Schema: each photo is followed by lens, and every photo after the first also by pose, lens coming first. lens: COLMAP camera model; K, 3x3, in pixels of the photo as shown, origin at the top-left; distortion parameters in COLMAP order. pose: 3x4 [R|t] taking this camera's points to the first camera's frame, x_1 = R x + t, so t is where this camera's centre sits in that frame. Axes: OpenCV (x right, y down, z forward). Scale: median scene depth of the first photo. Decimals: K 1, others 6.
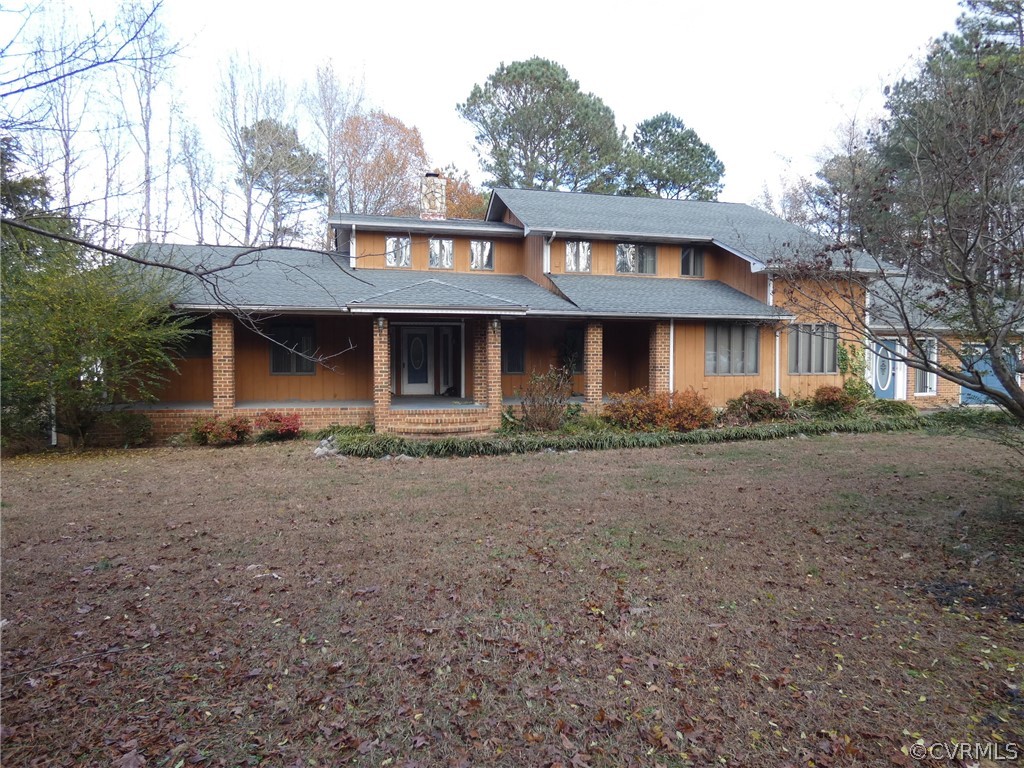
lens RADIAL K [[603.7, 0, 511.6], [0, 603.7, 379.4], [0, 0, 1]] dist [0.004937, 0.000786]
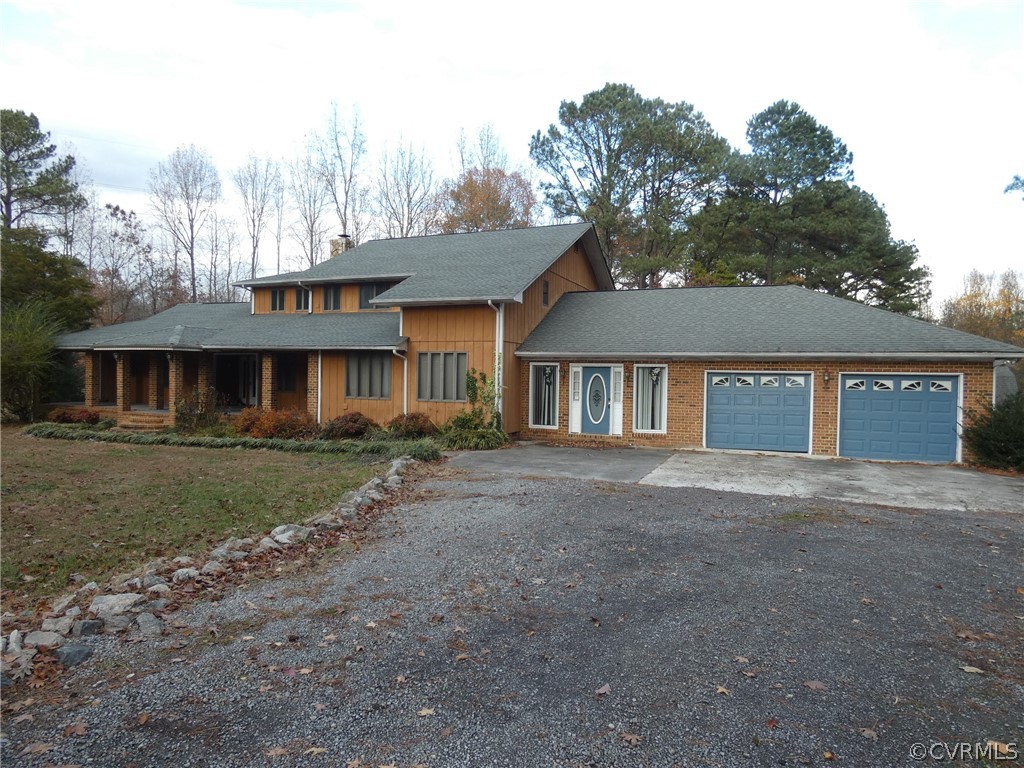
lens RADIAL K [[603.7, 0, 511.3], [0, 603.7, 387.3], [0, 0, 1]] dist [0.004937, 0.000786]
pose [[0.823030, 0.025807, -0.567412, 1.254314], [-0.035529, 0.999350, -0.006082, -0.031883], [0.566886, 0.025165, 0.823412, 0.228120]]
